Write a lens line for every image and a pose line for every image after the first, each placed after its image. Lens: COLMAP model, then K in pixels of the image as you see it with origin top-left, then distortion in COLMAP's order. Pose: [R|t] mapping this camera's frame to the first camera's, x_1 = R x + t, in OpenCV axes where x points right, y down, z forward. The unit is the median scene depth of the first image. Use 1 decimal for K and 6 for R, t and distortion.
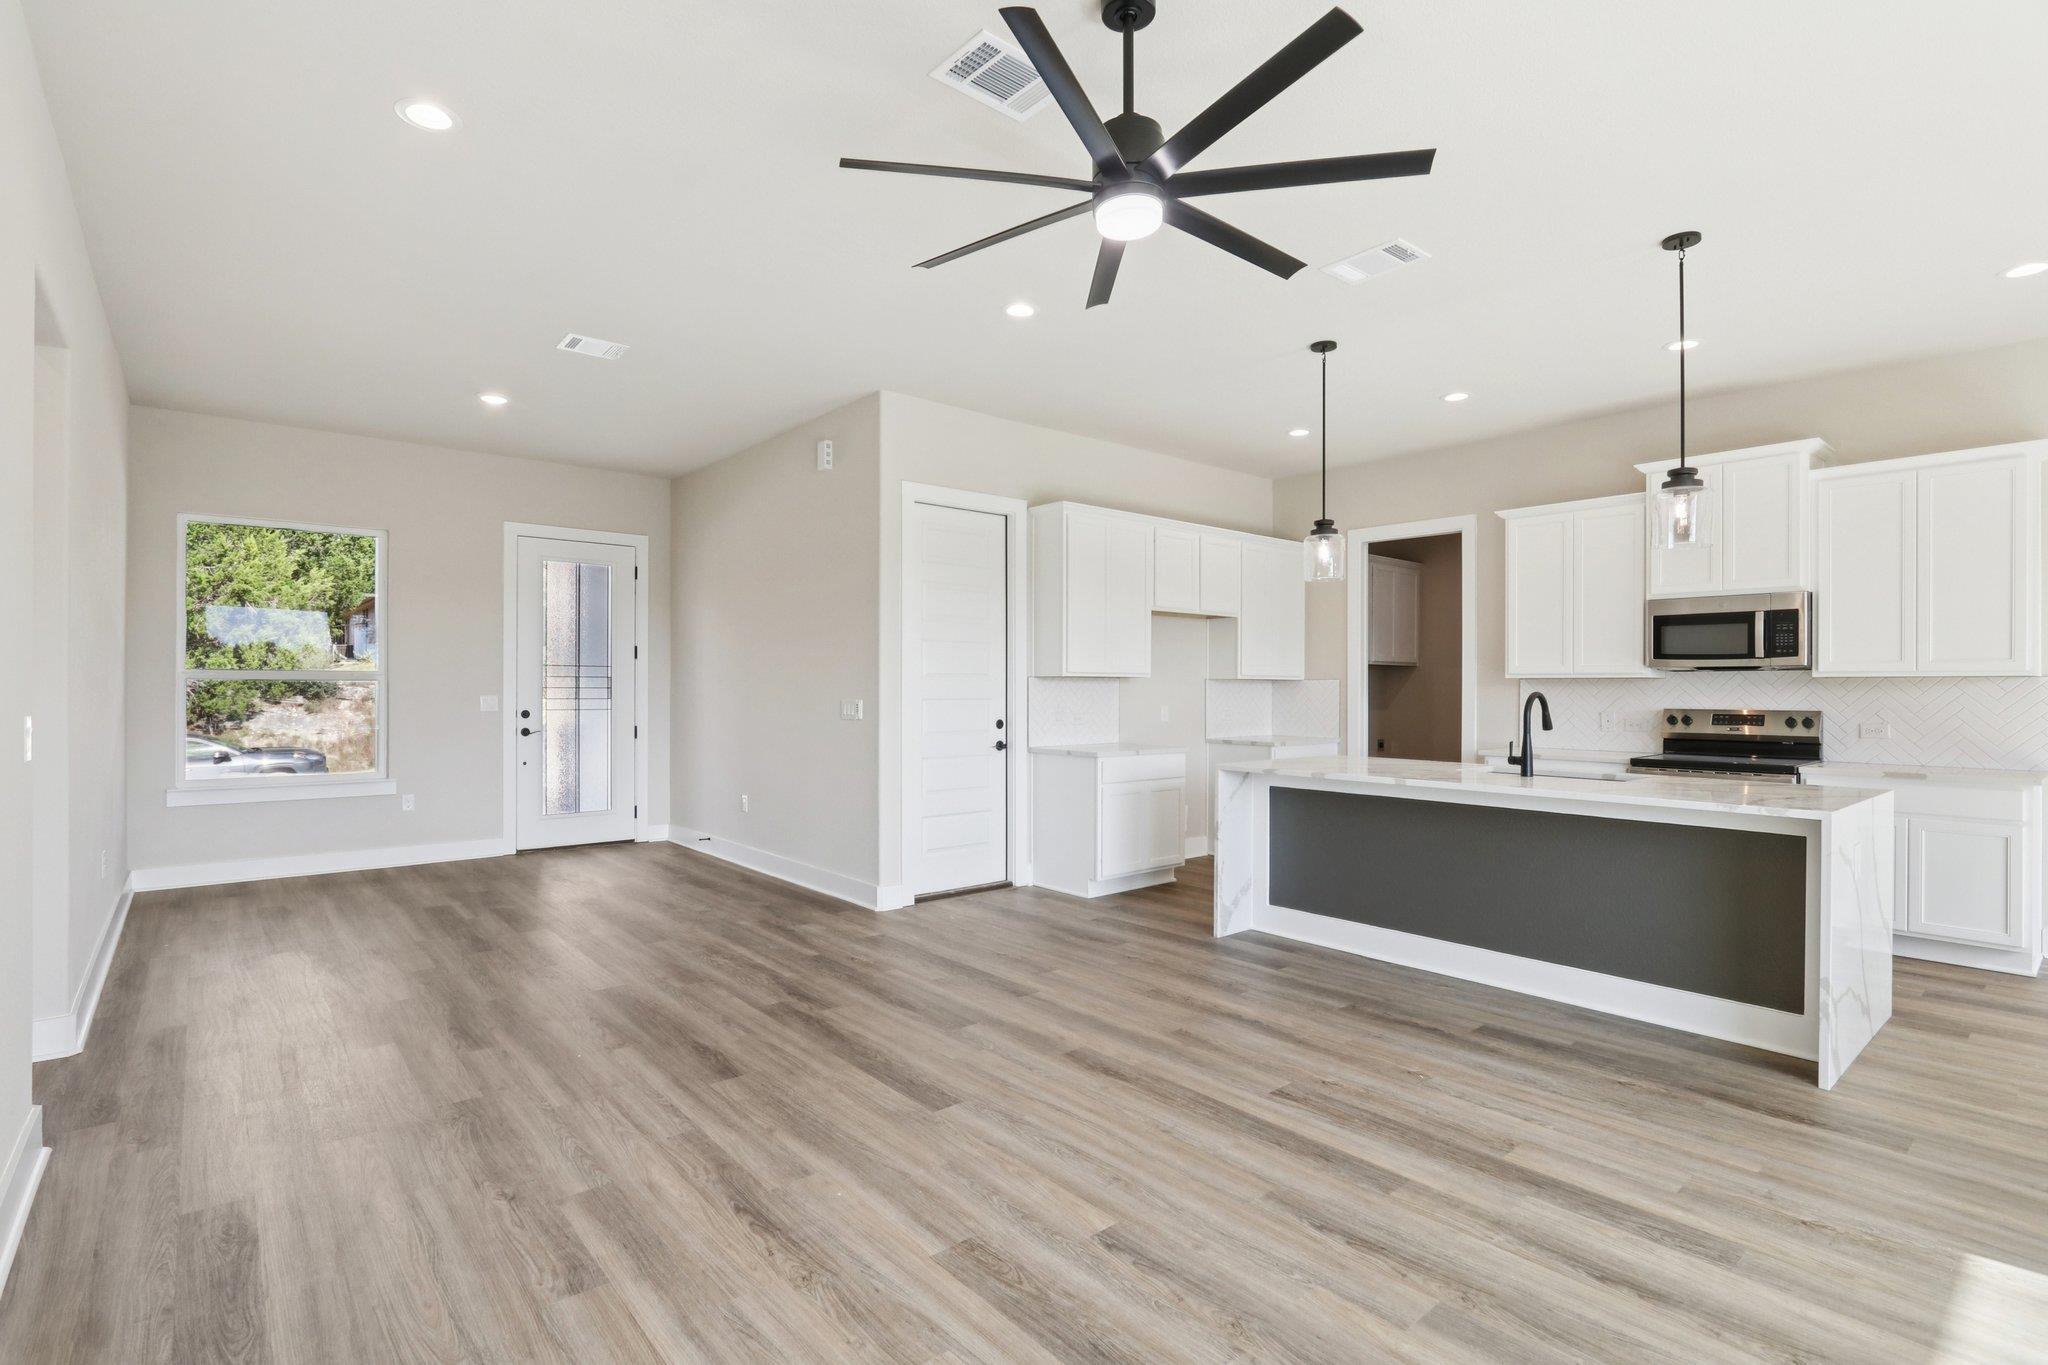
lens RADIAL K [[968.6, 0, 1001.2], [0, 968.6, 695.7], [0, 0, 1]] dist [-0.017263, 0.000590]
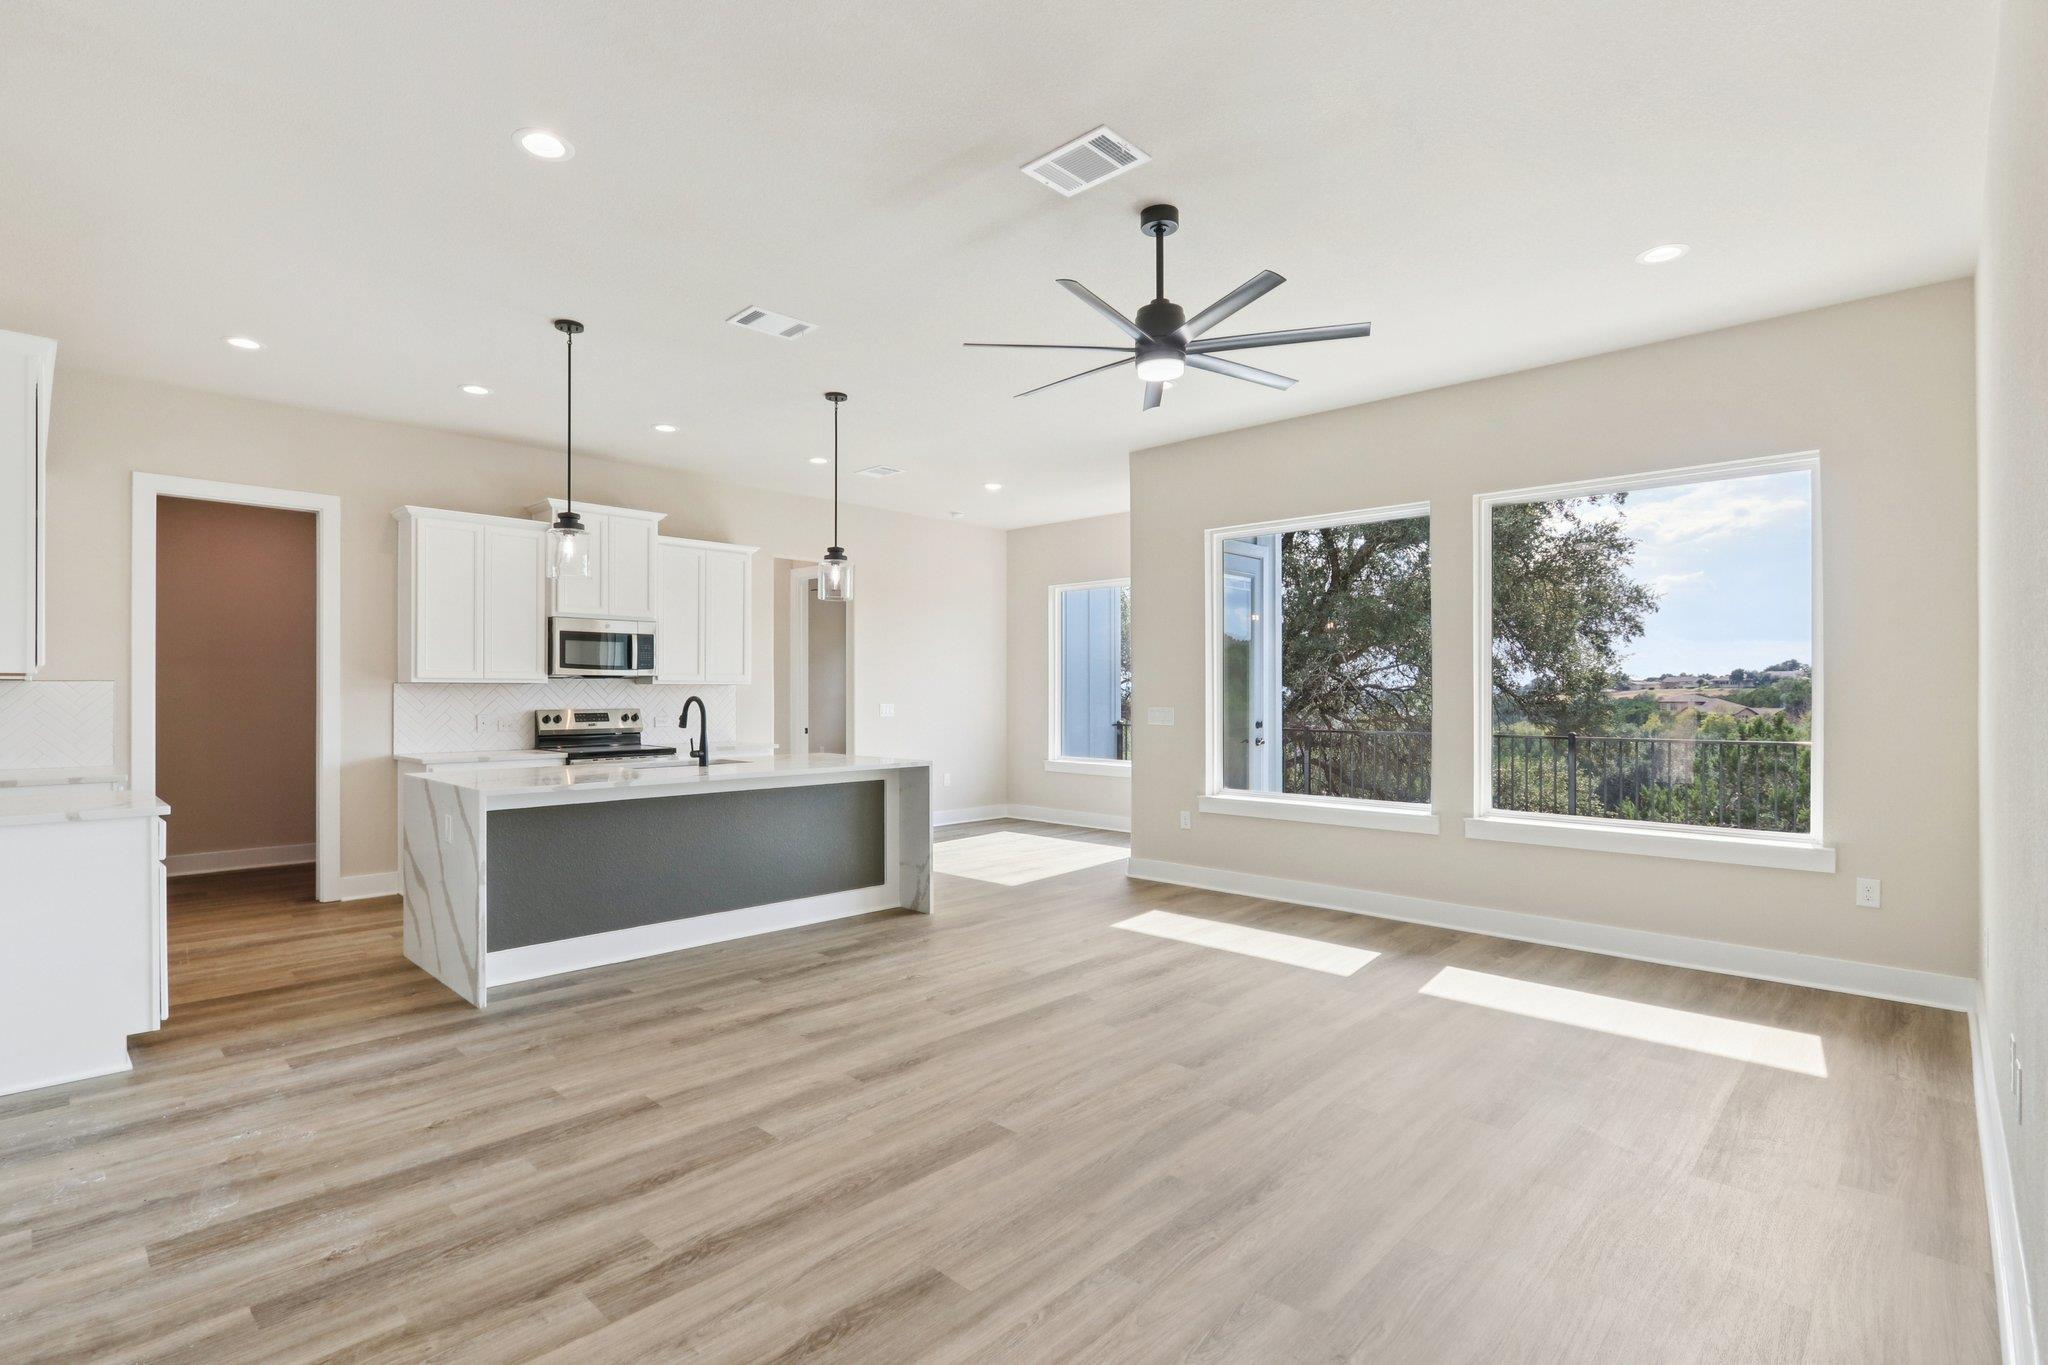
lens RADIAL K [[968.6, 0, 1001.2], [0, 968.6, 695.7], [0, 0, 1]] dist [-0.017263, 0.000590]
pose [[-0.106117, -0.006030, 0.994335, -0.698407], [0.008080, 0.999943, 0.006926, -0.009937], [-0.994321, 0.008769, -0.106063, 0.756786]]
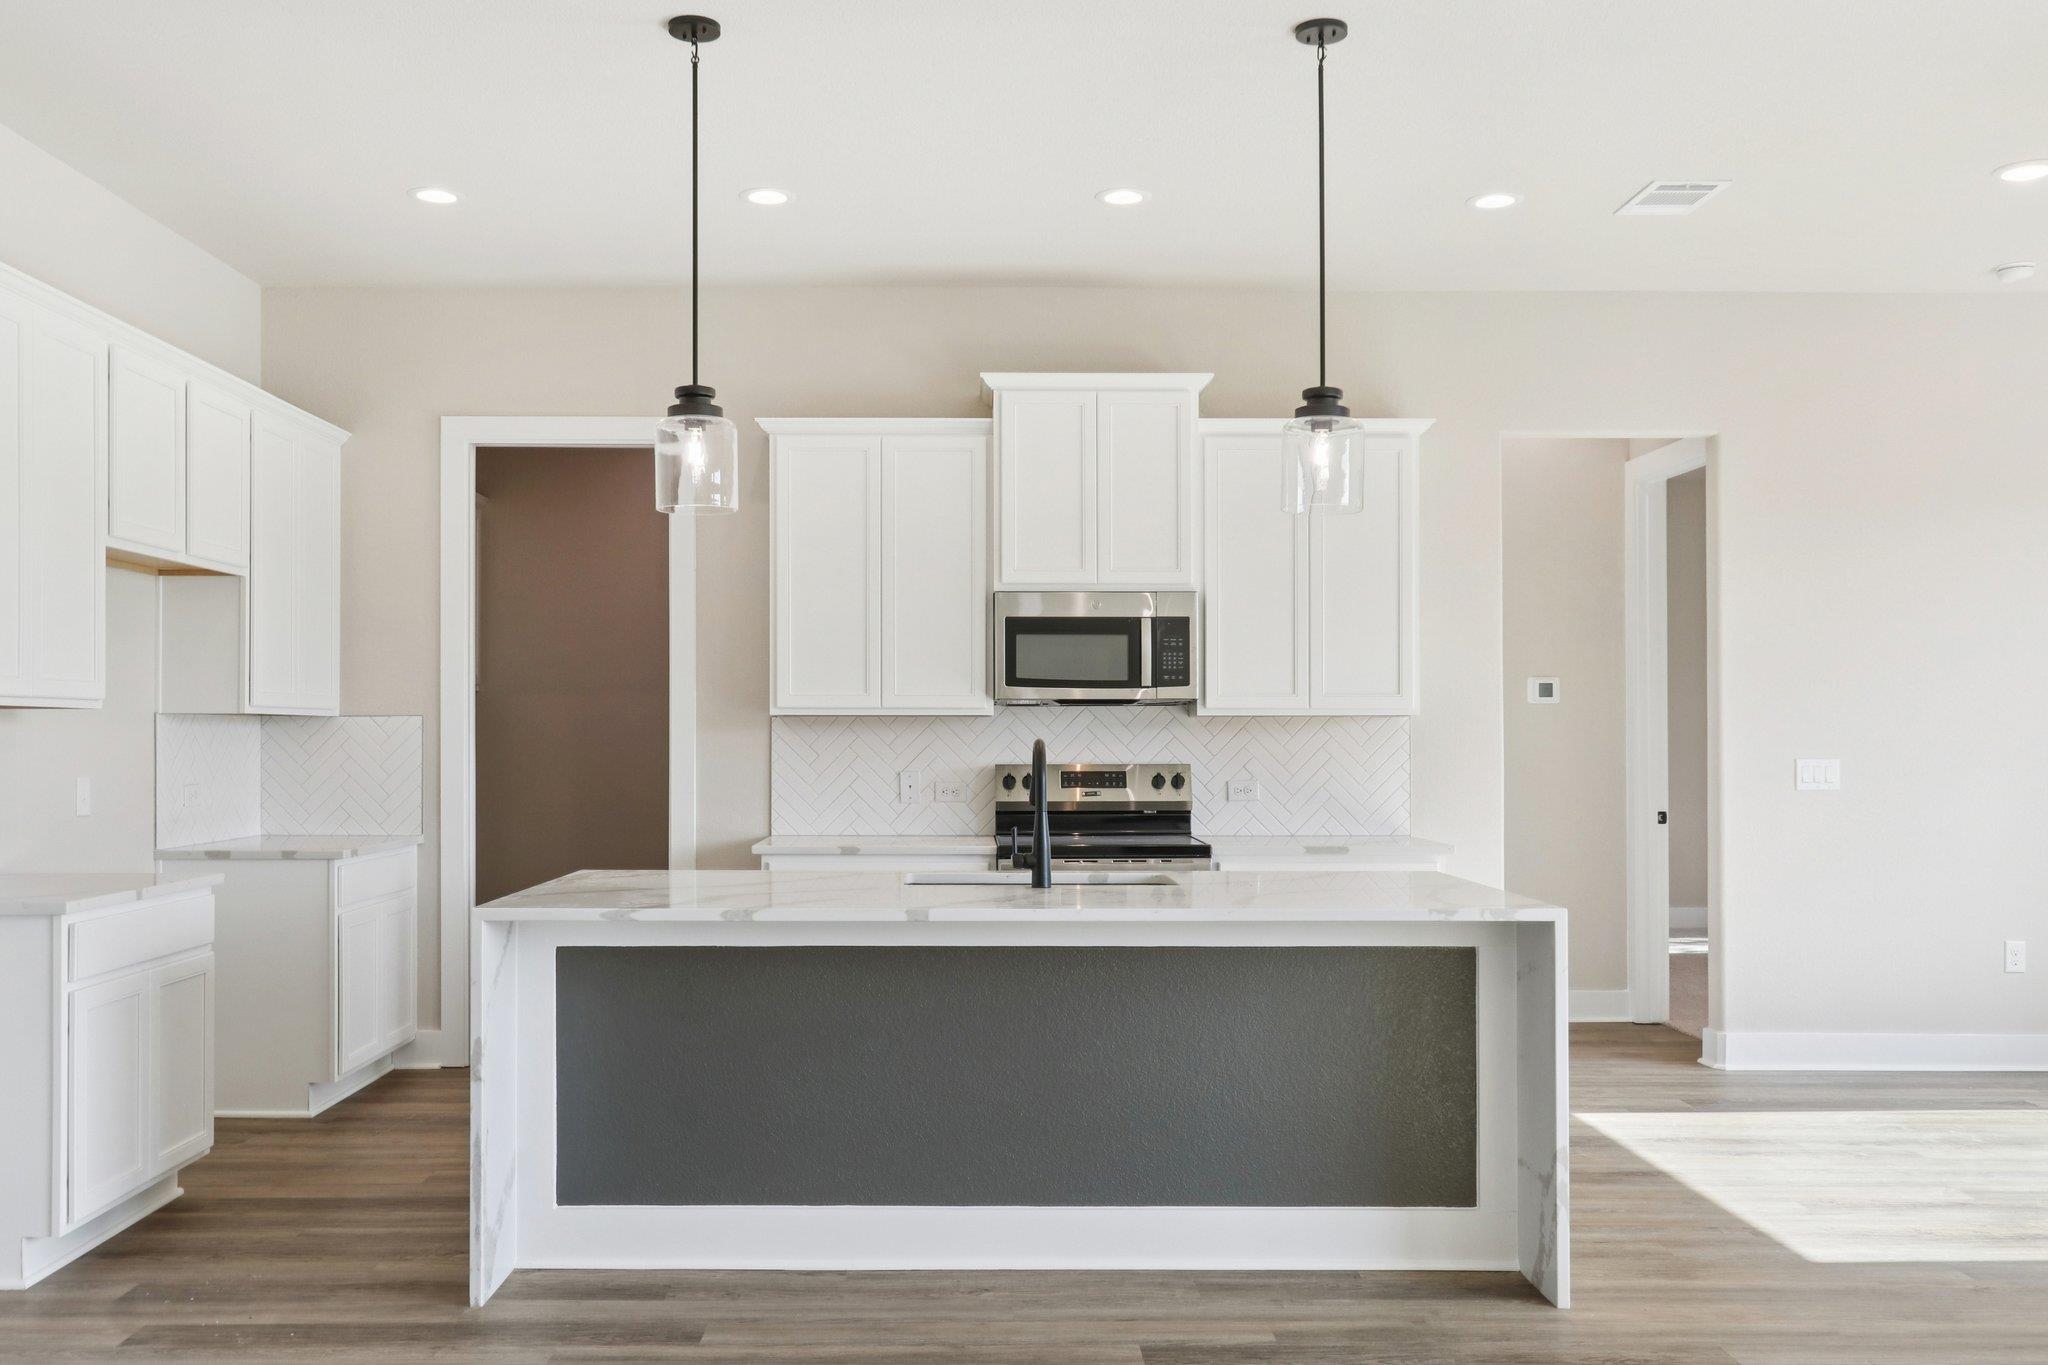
lens RADIAL K [[1758.0, 0, 982.1], [0, 1758.0, 723.5], [0, 0, 1]] dist [0.001243, 0.008729]
pose [[0.629894, 0.001486, 0.776679, -0.286845], [0.008433, 0.999926, -0.008753, -0.004593], [-0.776635, 0.012064, 0.629835, 0.368968]]
